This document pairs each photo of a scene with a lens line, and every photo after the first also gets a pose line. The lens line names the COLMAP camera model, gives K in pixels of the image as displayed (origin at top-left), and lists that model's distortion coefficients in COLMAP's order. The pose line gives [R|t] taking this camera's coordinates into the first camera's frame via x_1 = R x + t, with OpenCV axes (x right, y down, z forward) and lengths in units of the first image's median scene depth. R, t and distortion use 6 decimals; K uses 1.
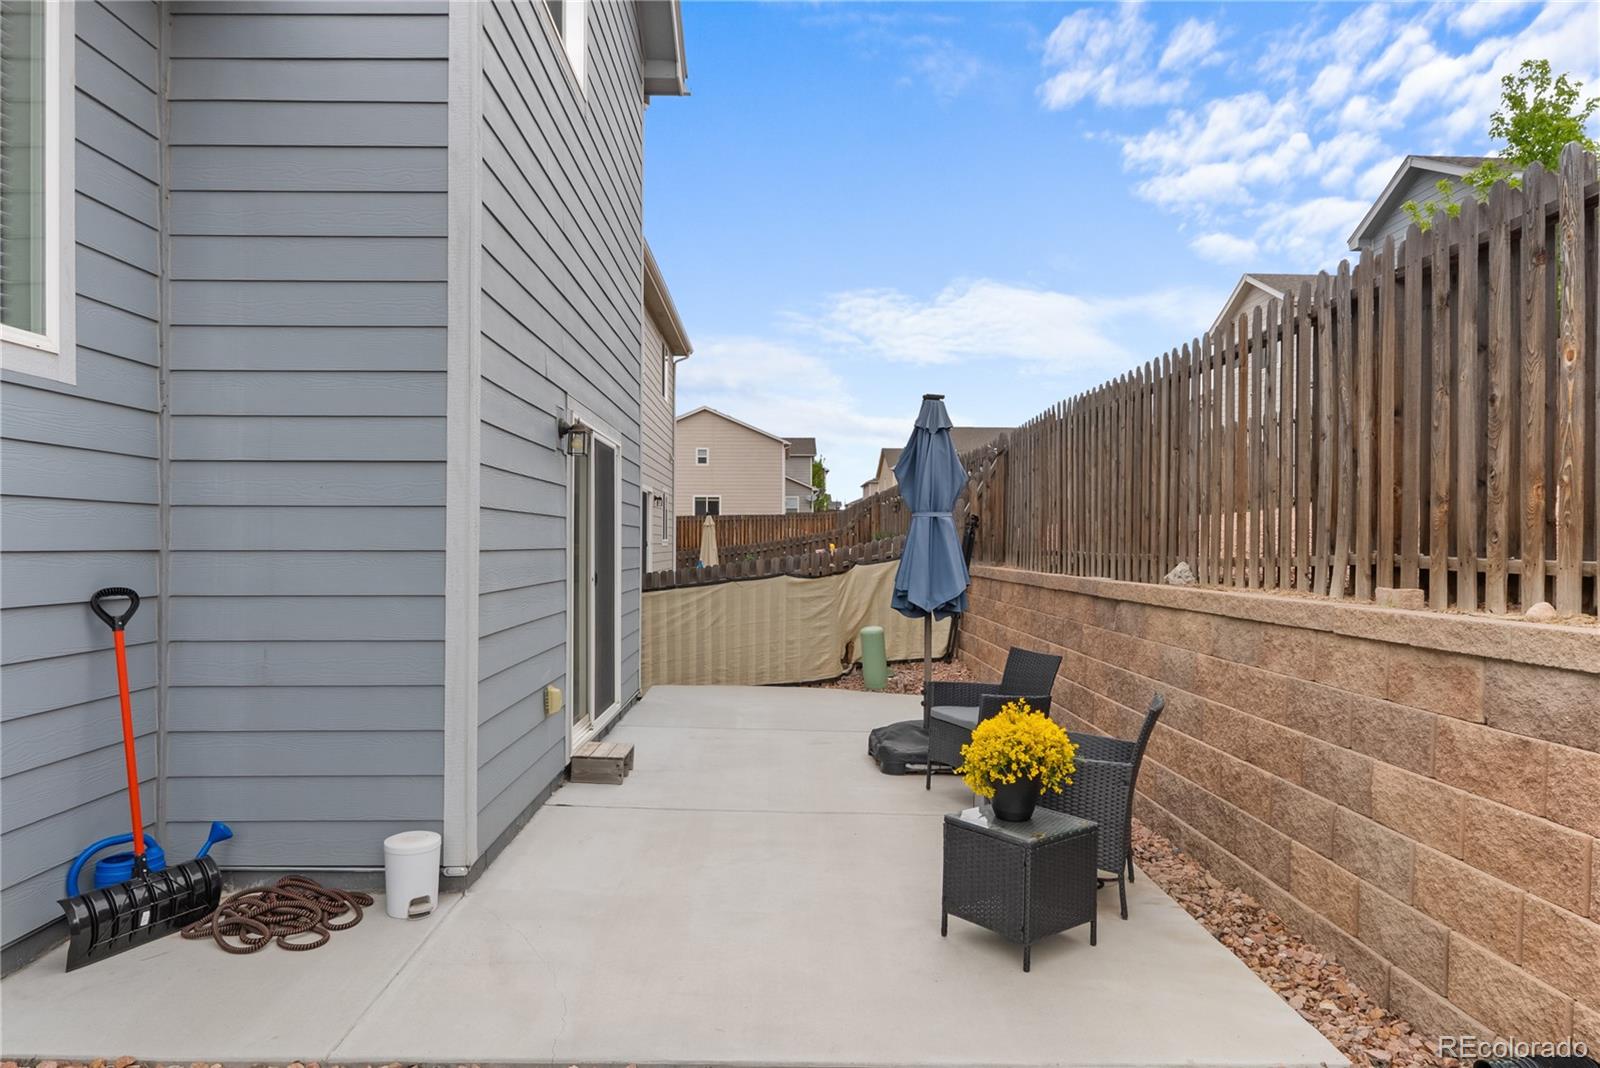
lens RADIAL K [[999.8, 0, 801.5], [0, 999.8, 534.9], [0, 0, 1]] dist [-0.002220, -0.002474]
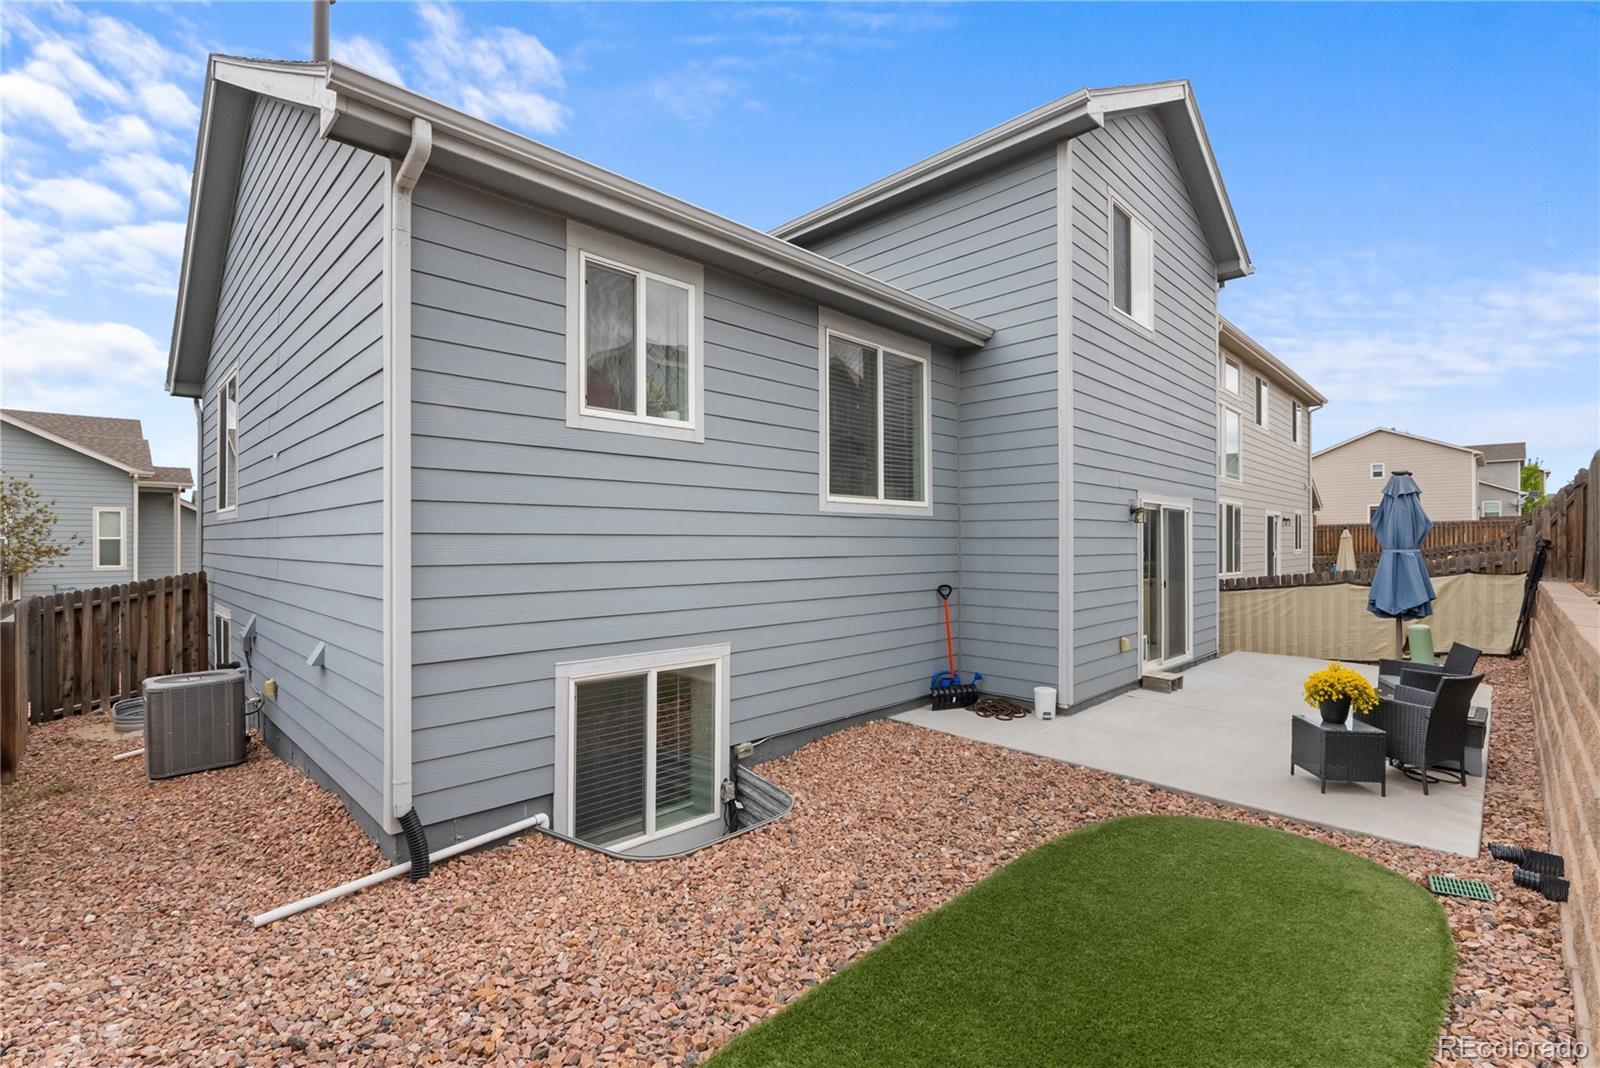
lens RADIAL K [[717.8, 0, 800.0], [0, 717.8, 534.8], [0, 0, 1]] dist [-0.007499, -0.001177]
pose [[0.690907, -0.009299, -0.722884, 0.458469], [0.007917, 0.999955, -0.005296, -0.073618], [0.722901, -0.002064, 0.690949, -0.643117]]
